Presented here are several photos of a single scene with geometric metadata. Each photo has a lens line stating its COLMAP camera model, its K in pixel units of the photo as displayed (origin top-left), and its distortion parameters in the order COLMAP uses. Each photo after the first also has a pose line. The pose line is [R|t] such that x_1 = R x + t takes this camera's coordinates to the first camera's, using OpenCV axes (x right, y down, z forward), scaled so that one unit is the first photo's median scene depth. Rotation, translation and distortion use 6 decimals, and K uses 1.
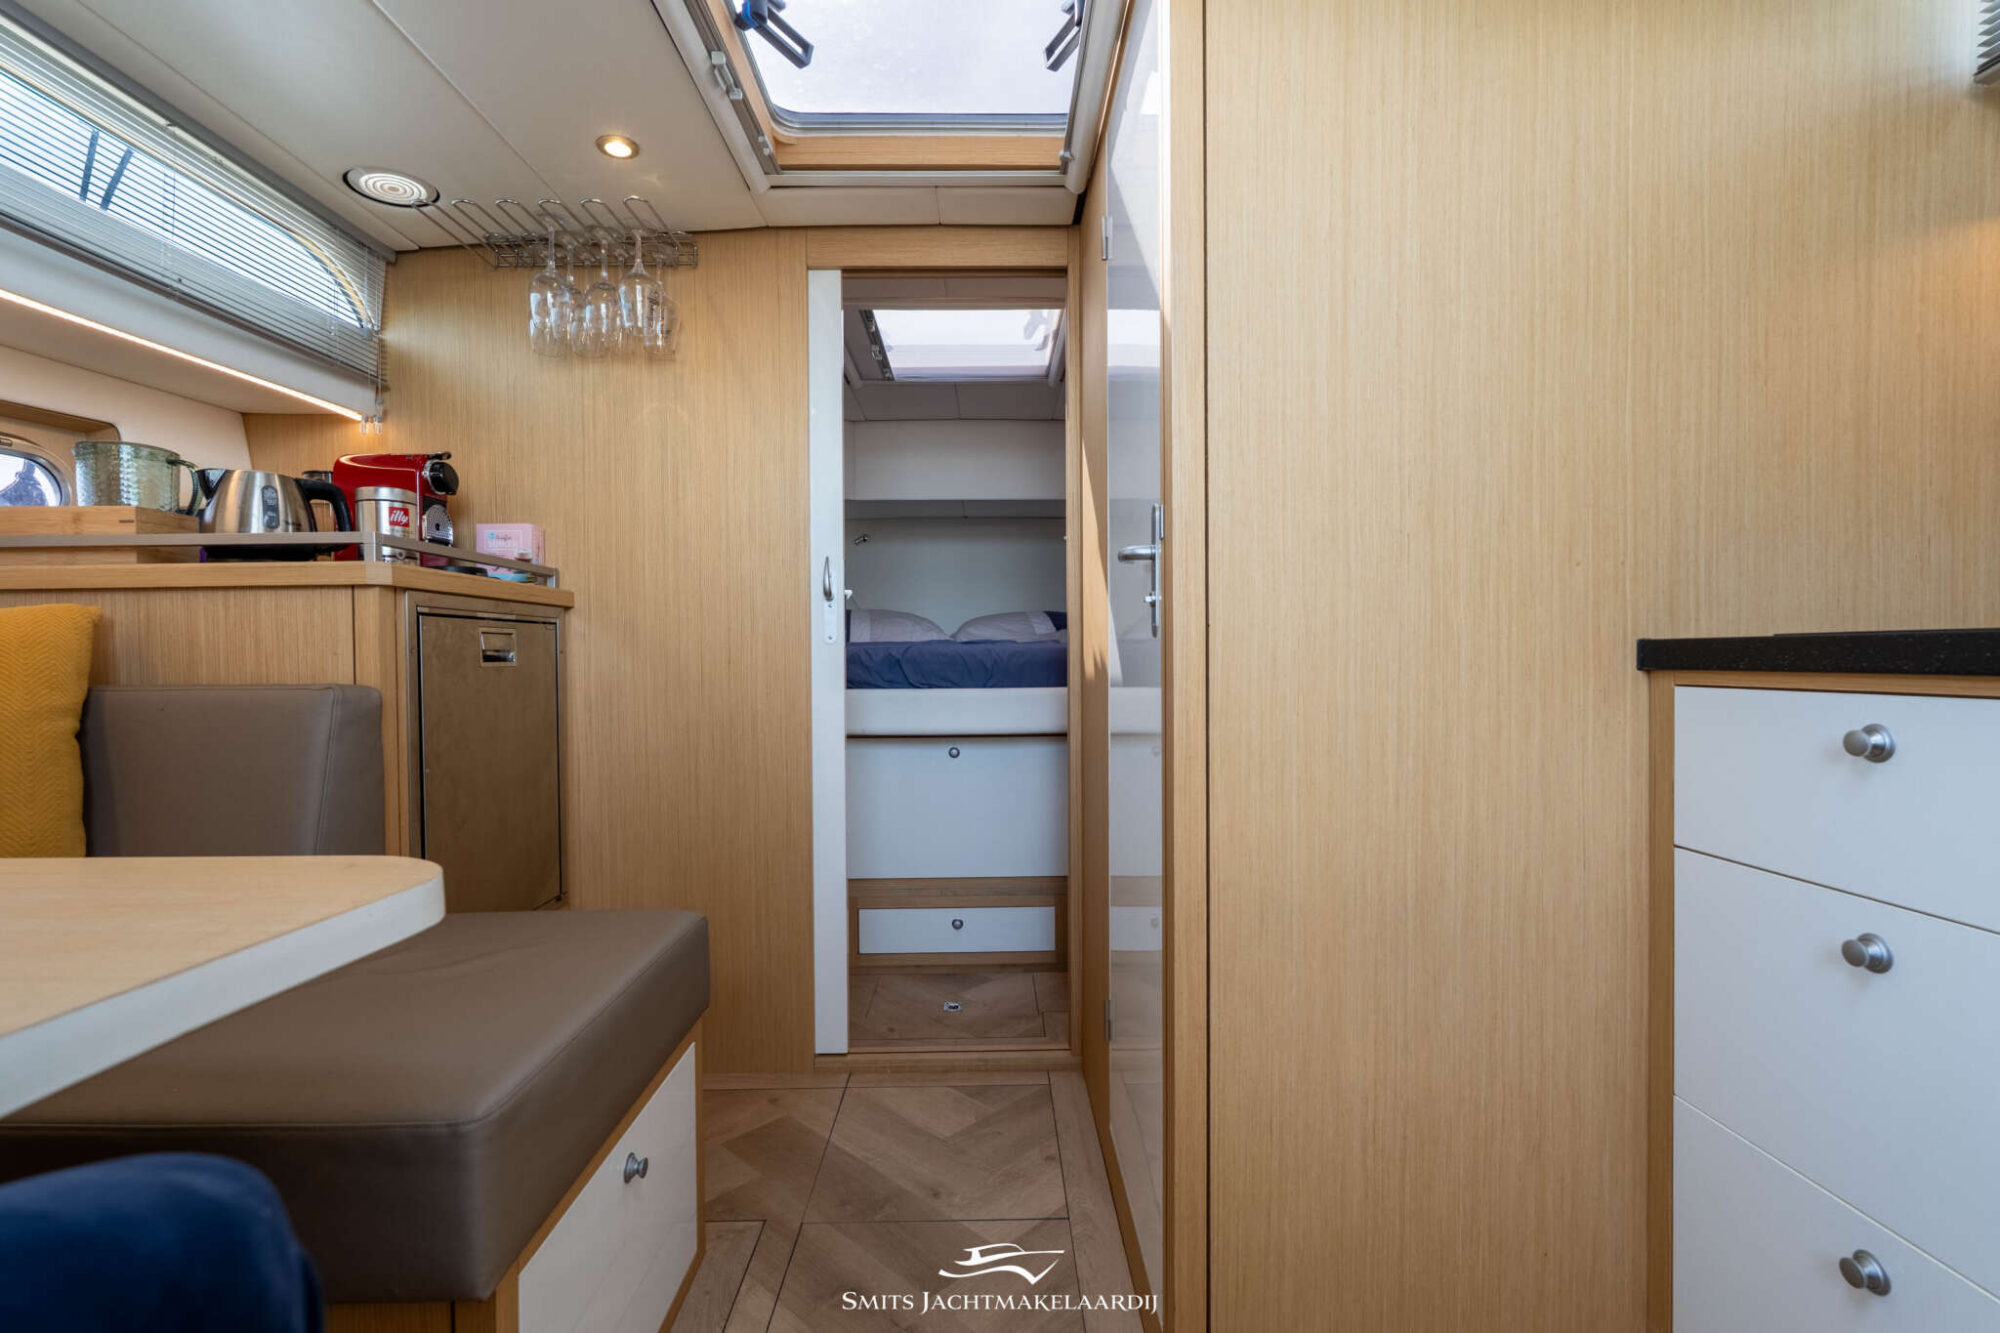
lens RADIAL K [[888.0, 0, 1003.4], [0, 888.0, 667.5], [0, 0, 1]] dist [-0.003374, 0.000423]
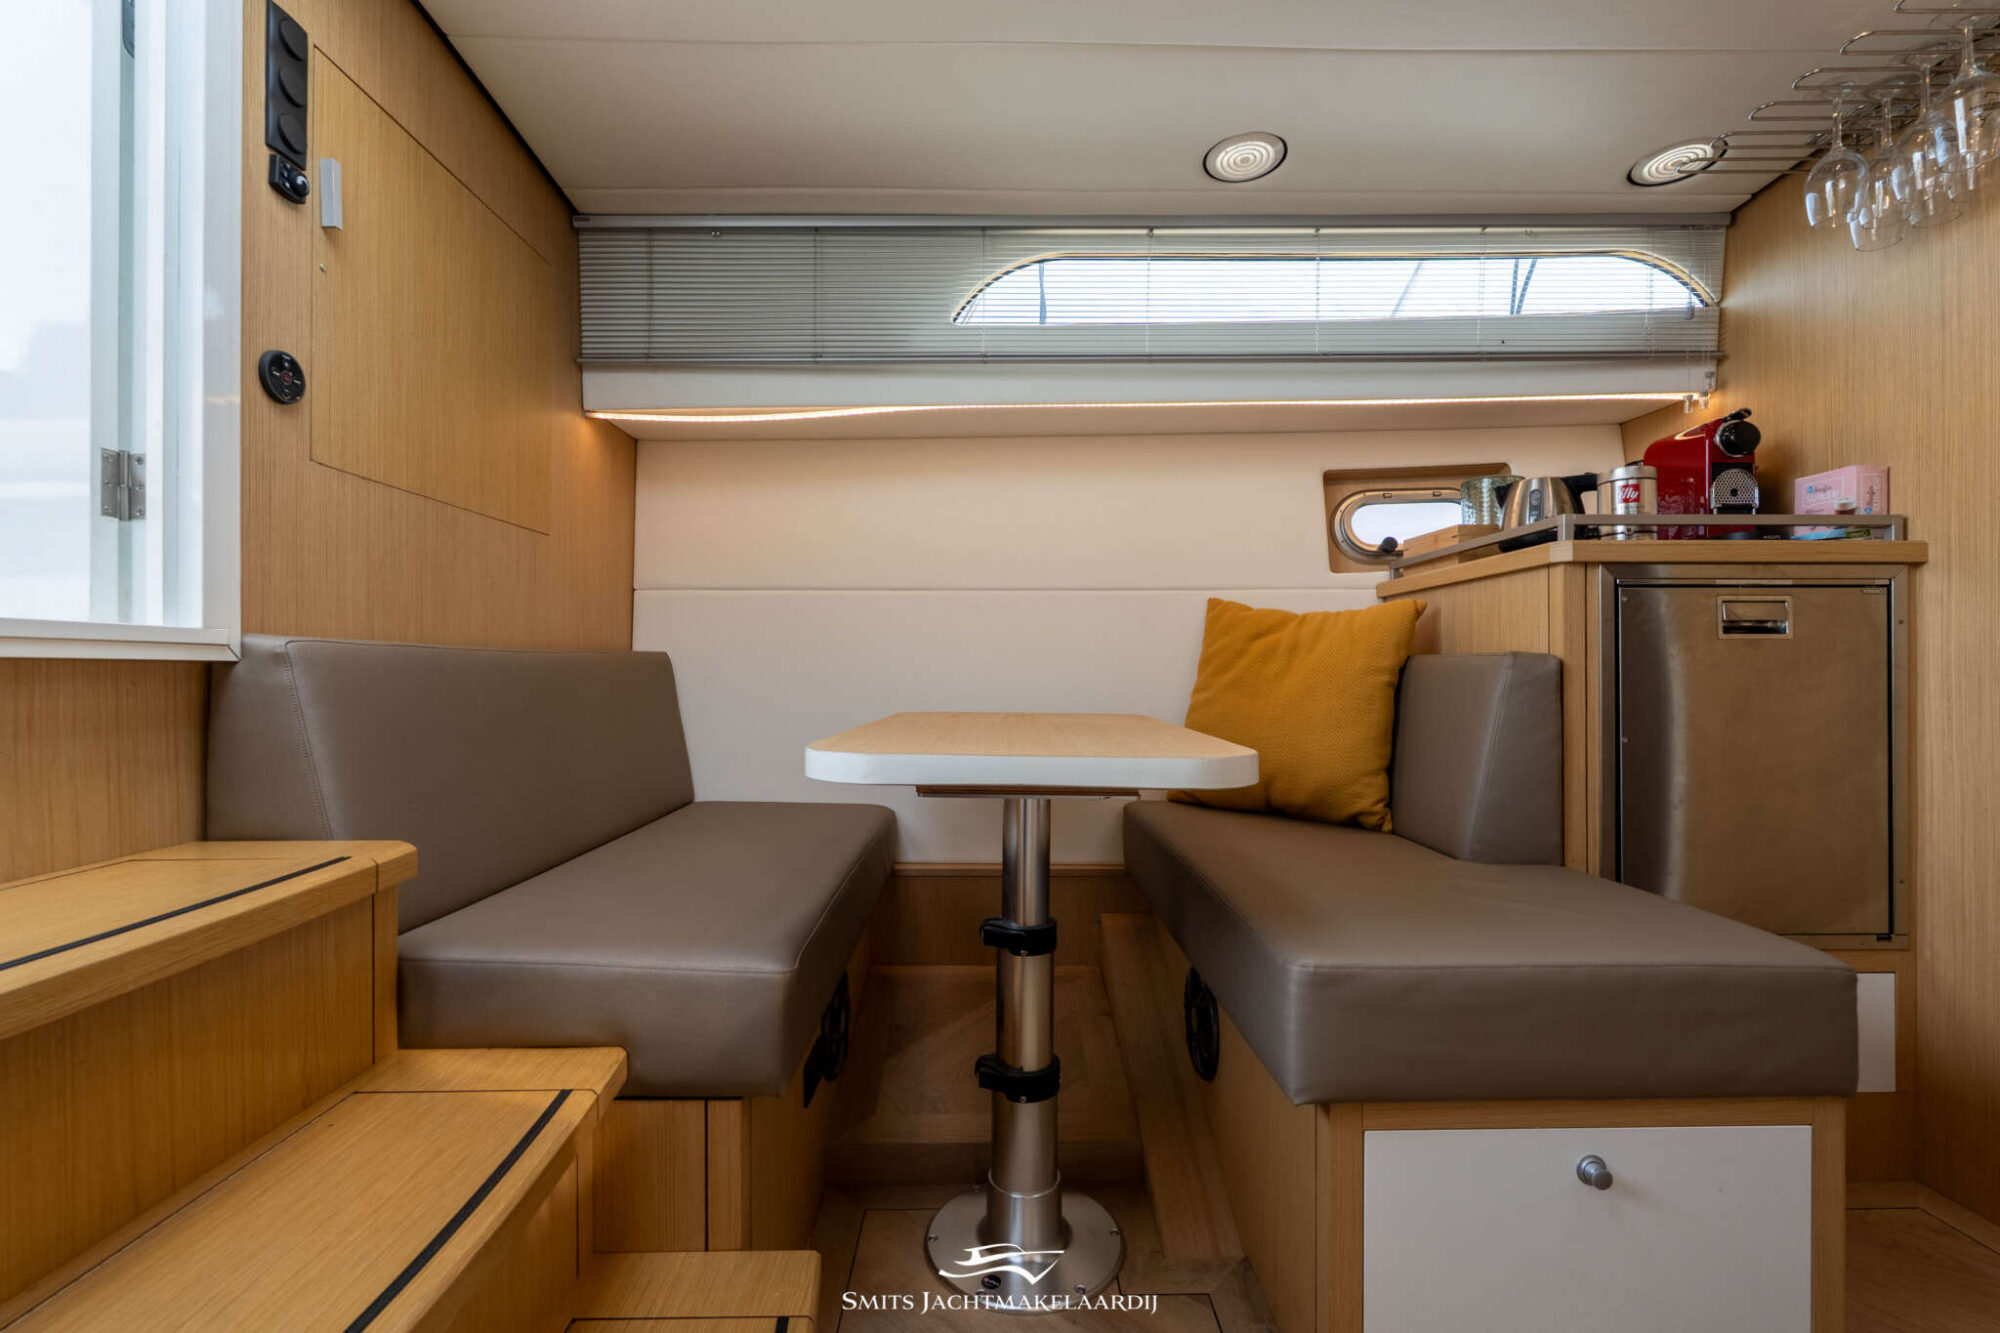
lens RADIAL K [[888.0, 0, 999.5], [0, 888.0, 668.0], [0, 0, 1]] dist [-0.003374, 0.000423]
pose [[-0.007325, 0.006560, -0.999952, 0.347896], [-0.012348, 0.999902, 0.006650, 0.033768], [0.999897, 0.012396, -0.007243, 0.275473]]
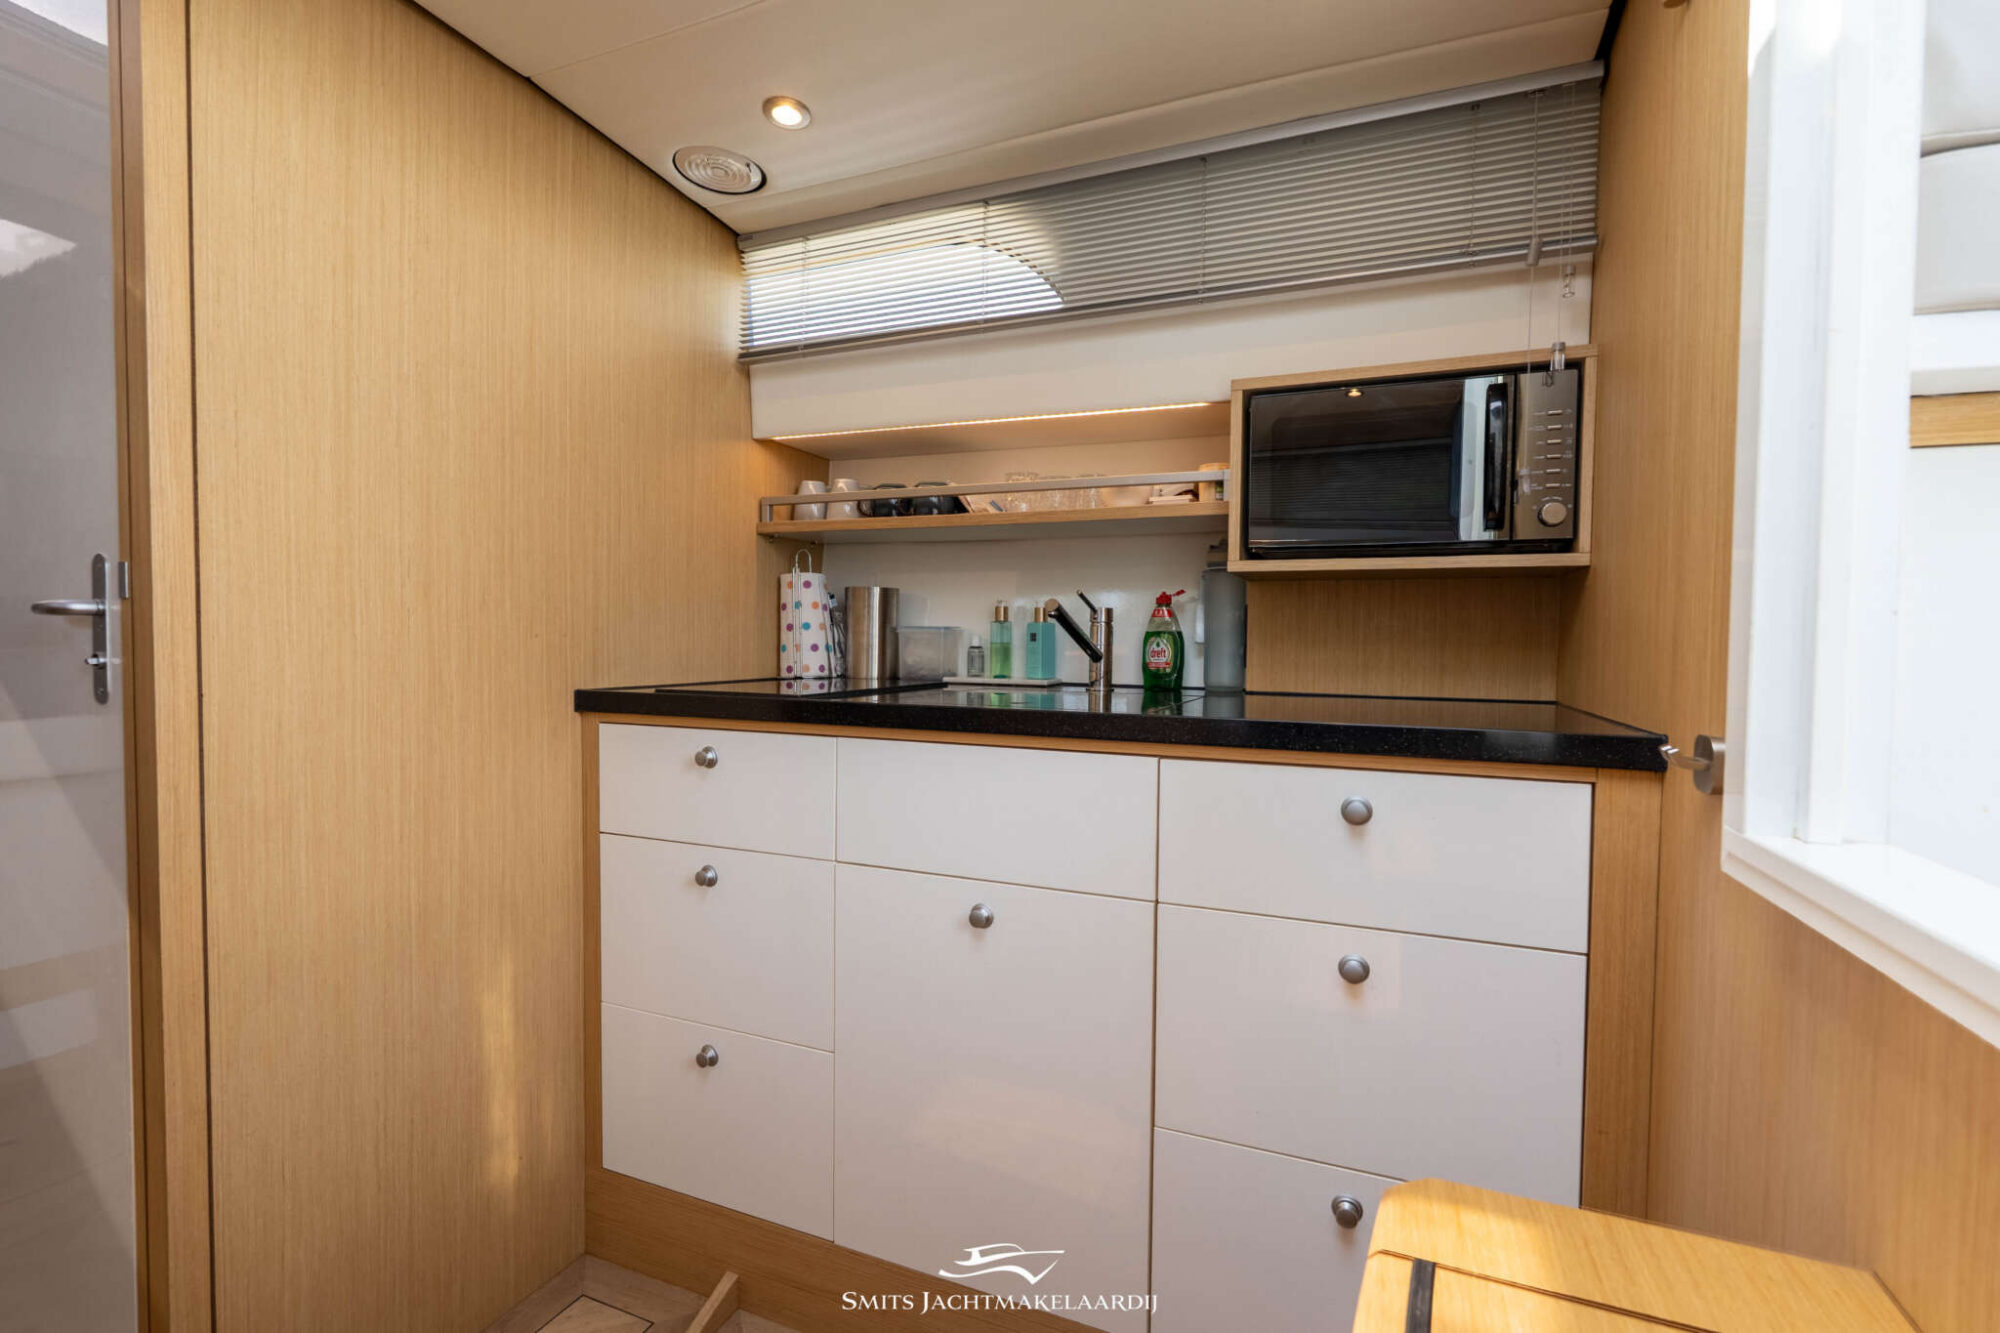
lens RADIAL K [[888.0, 0, 994.1], [0, 888.0, 670.2], [0, 0, 1]] dist [-0.003374, 0.000423]
pose [[0.413057, -0.022805, 0.910419, -0.189600], [-0.000935, 0.999675, 0.025465, -0.065677], [-0.910704, -0.011369, 0.412902, -0.120146]]
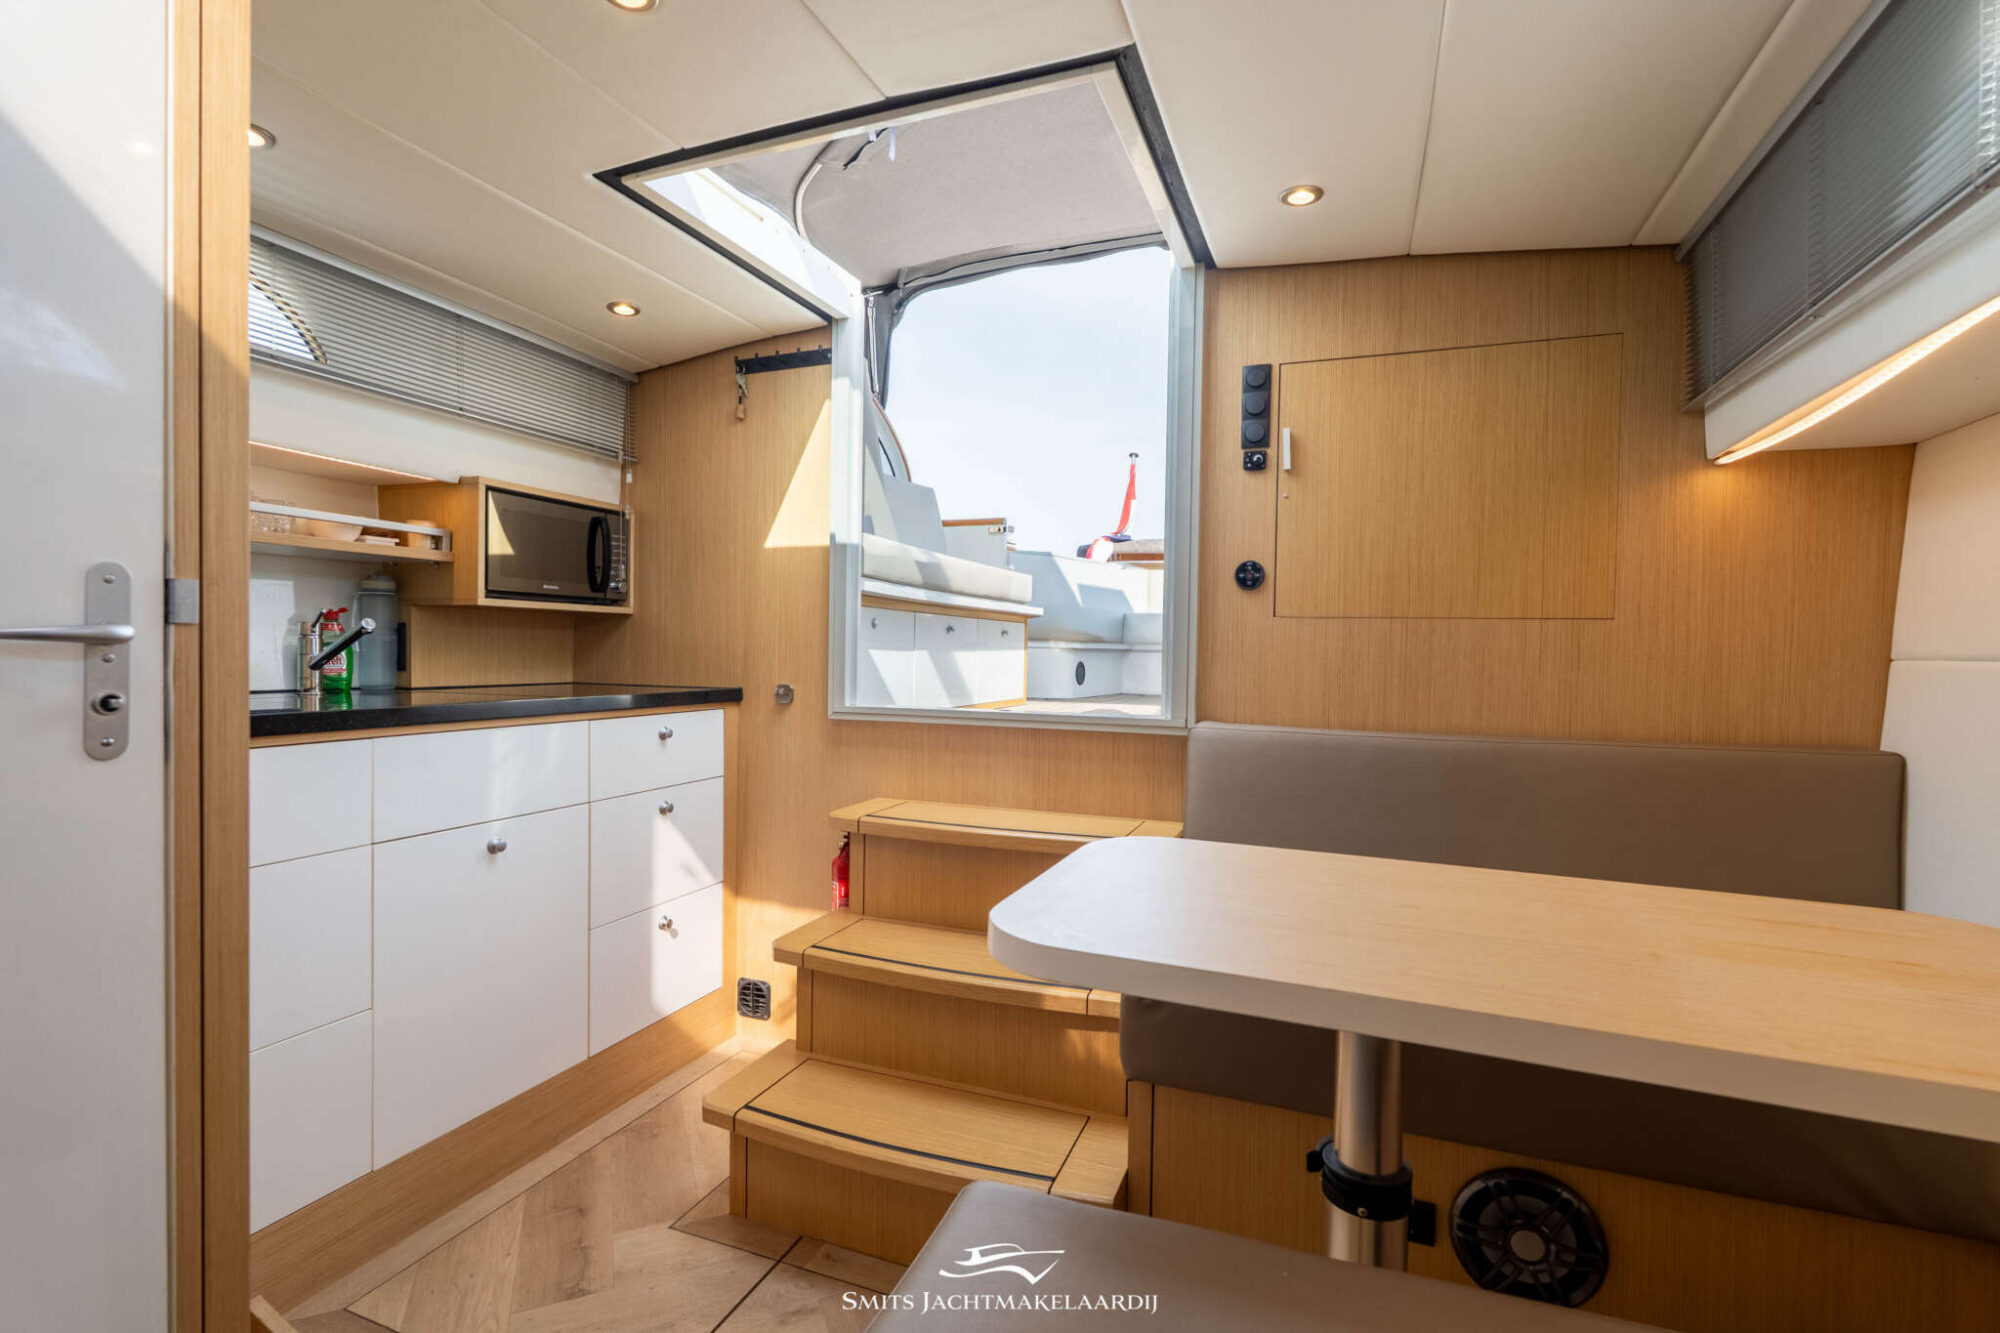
lens RADIAL K [[888.0, 0, 1012.8], [0, 888.0, 670.8], [0, 0, 1]] dist [-0.003374, 0.000423]
pose [[-0.922674, -0.015748, 0.385260, -0.527701], [-0.004003, 0.999503, 0.031268, -0.089522], [-0.385561, 0.027308, -0.922278, 0.969555]]
